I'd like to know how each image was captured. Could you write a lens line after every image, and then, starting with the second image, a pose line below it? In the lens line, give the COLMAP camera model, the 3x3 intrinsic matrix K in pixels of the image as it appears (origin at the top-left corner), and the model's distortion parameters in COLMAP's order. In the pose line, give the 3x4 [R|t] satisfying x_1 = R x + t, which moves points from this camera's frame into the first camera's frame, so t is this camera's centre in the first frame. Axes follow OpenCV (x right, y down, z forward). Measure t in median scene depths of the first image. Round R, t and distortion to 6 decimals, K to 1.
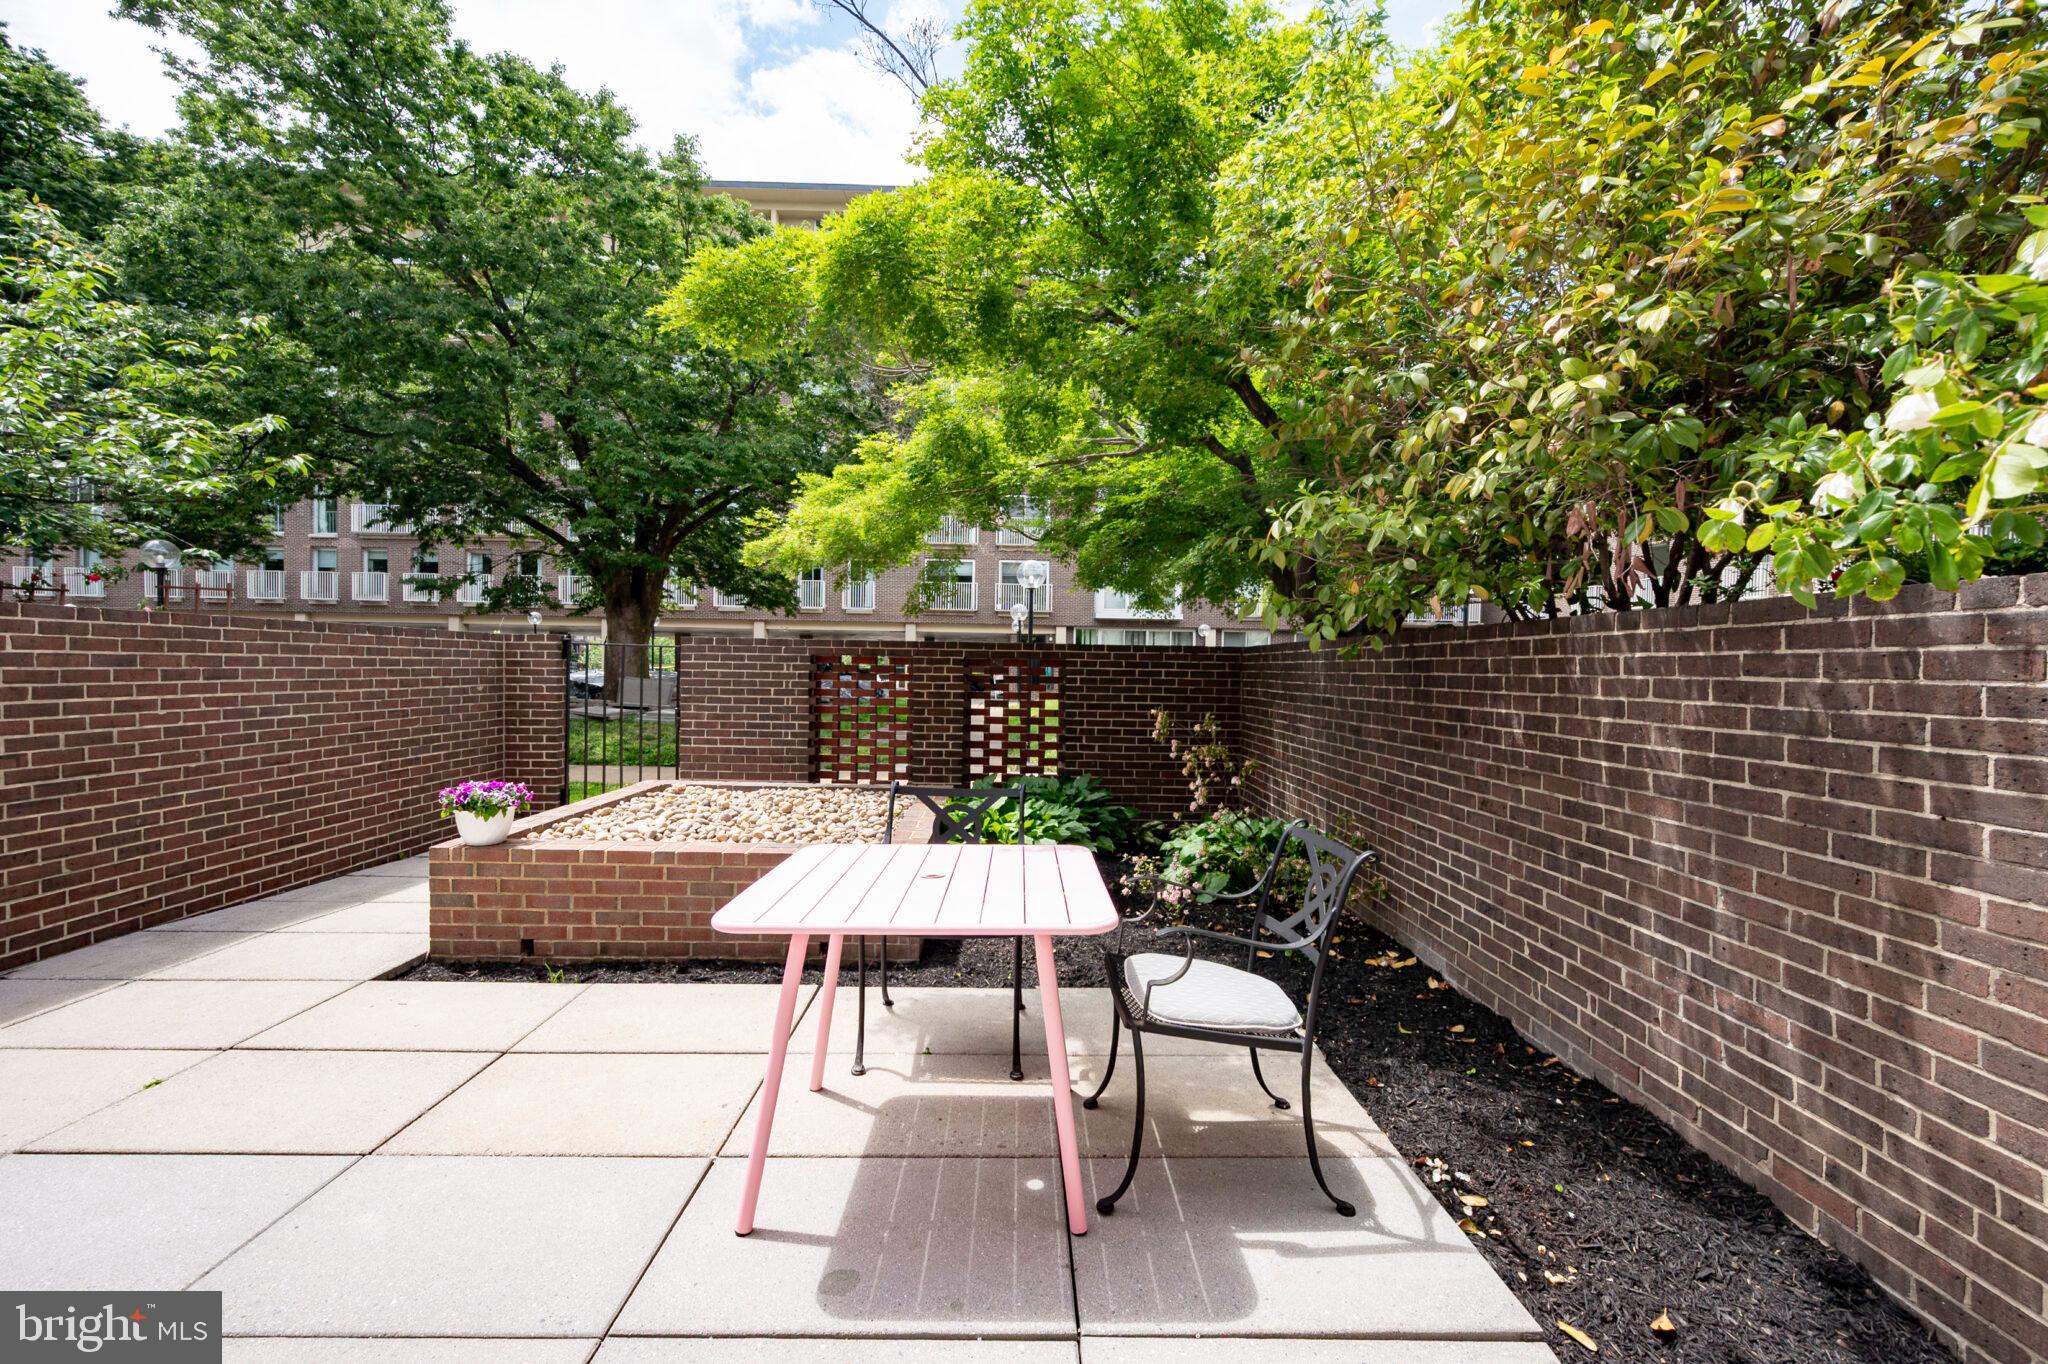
lens RADIAL K [[872.4, 0, 1024.4], [0, 872.4, 682.5], [0, 0, 1]] dist [0.000048, 0.000371]
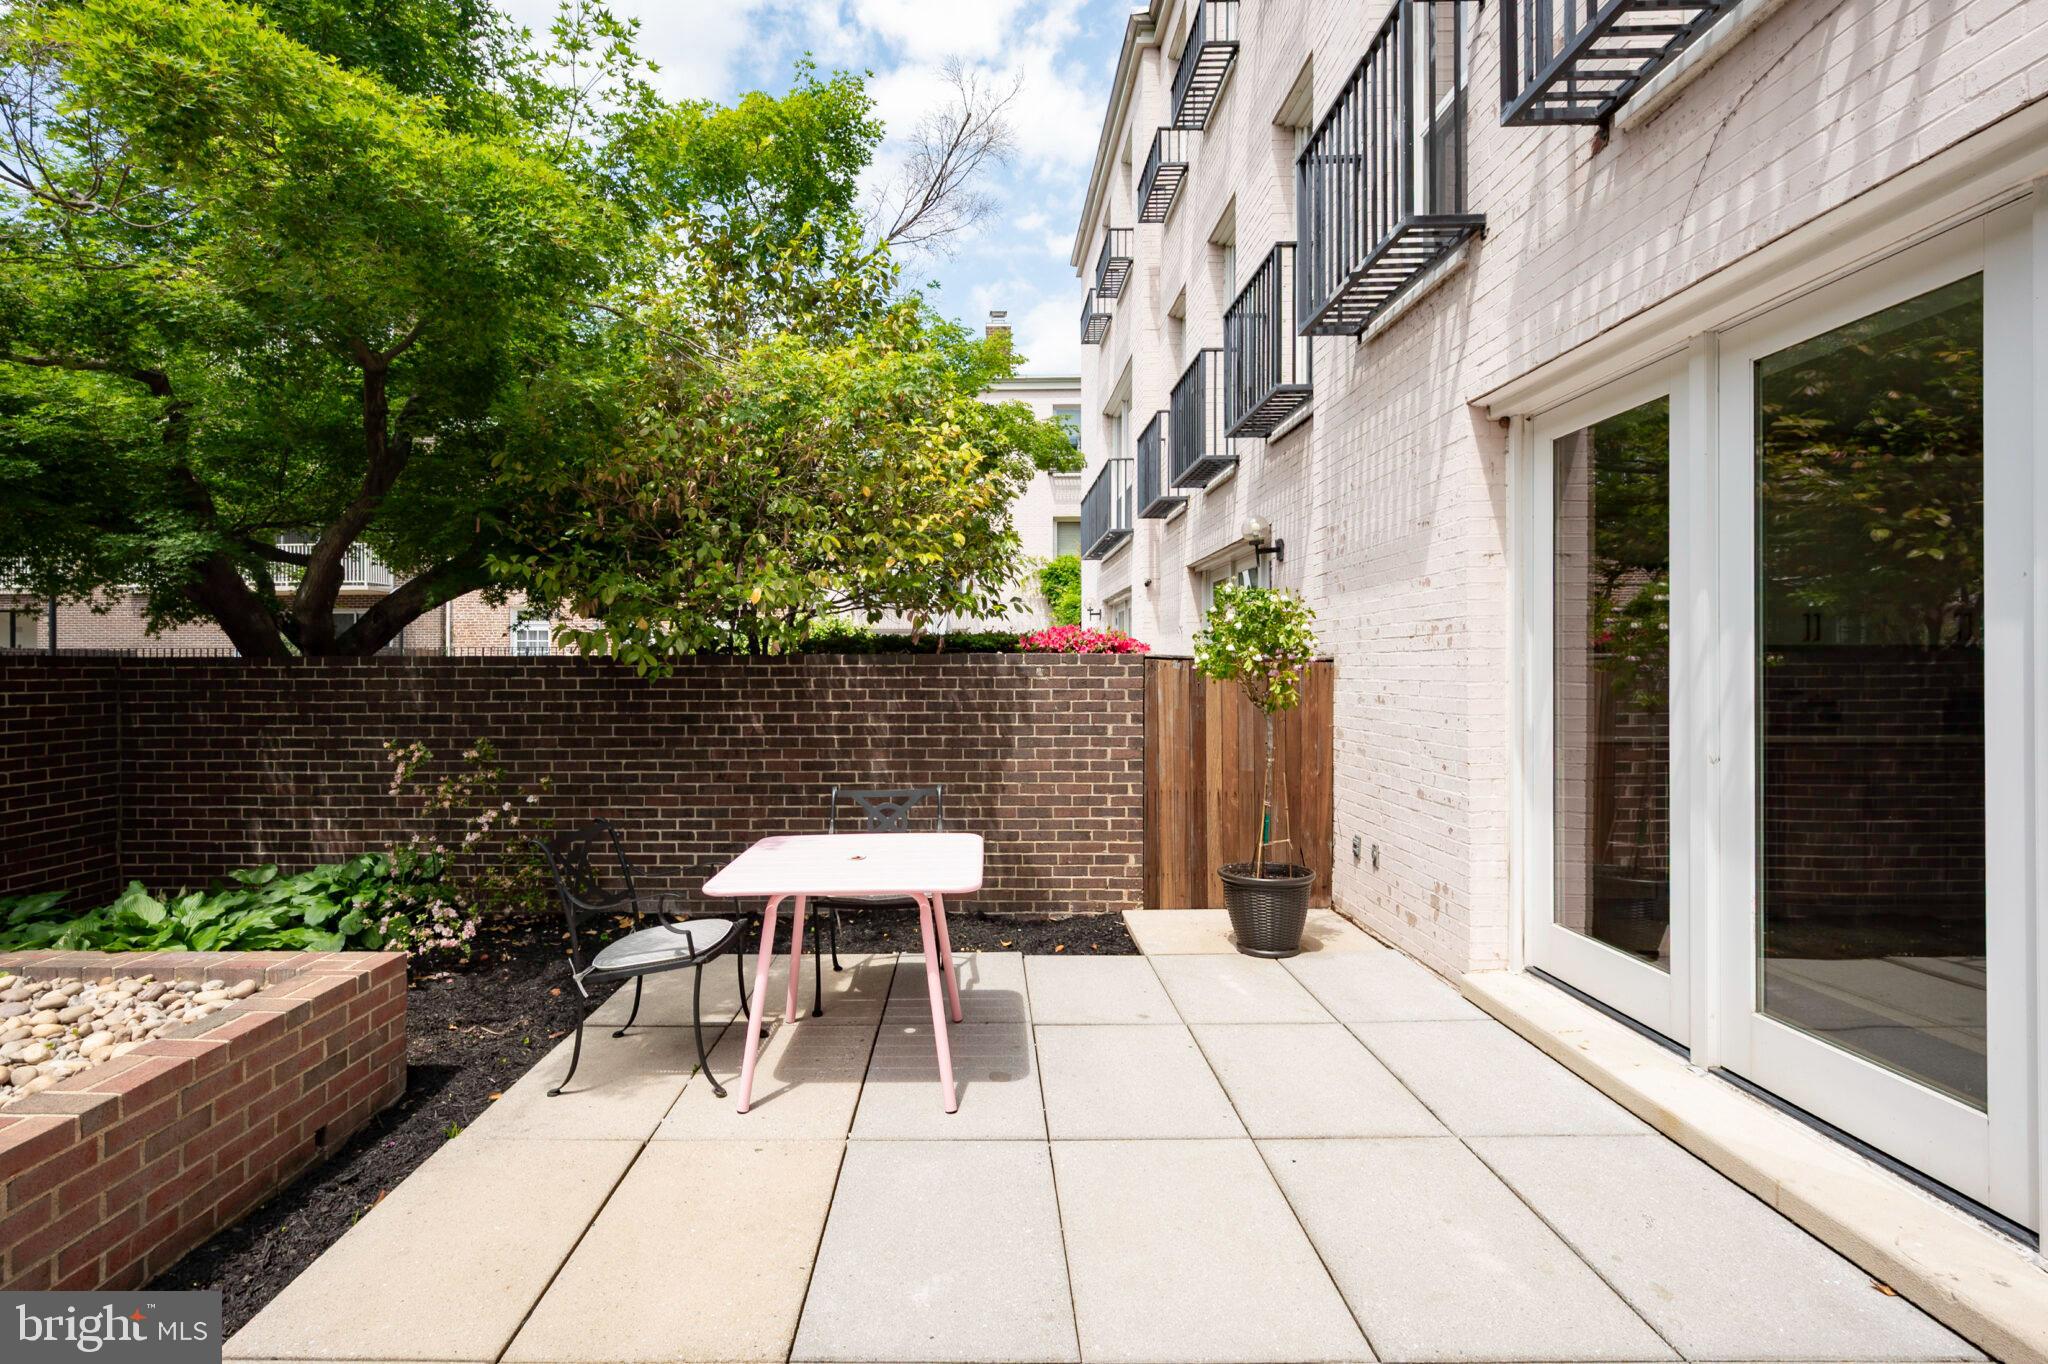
lens RADIAL K [[925.1, 0, 1020.4], [0, 925.1, 666.8], [0, 0, 1]] dist [0.001024, 0.000052]
pose [[-0.015353, -0.017678, 0.999726, -1.547449], [0.017524, 0.999685, 0.017946, -0.098758], [-0.999729, 0.017795, -0.015038, 0.769792]]
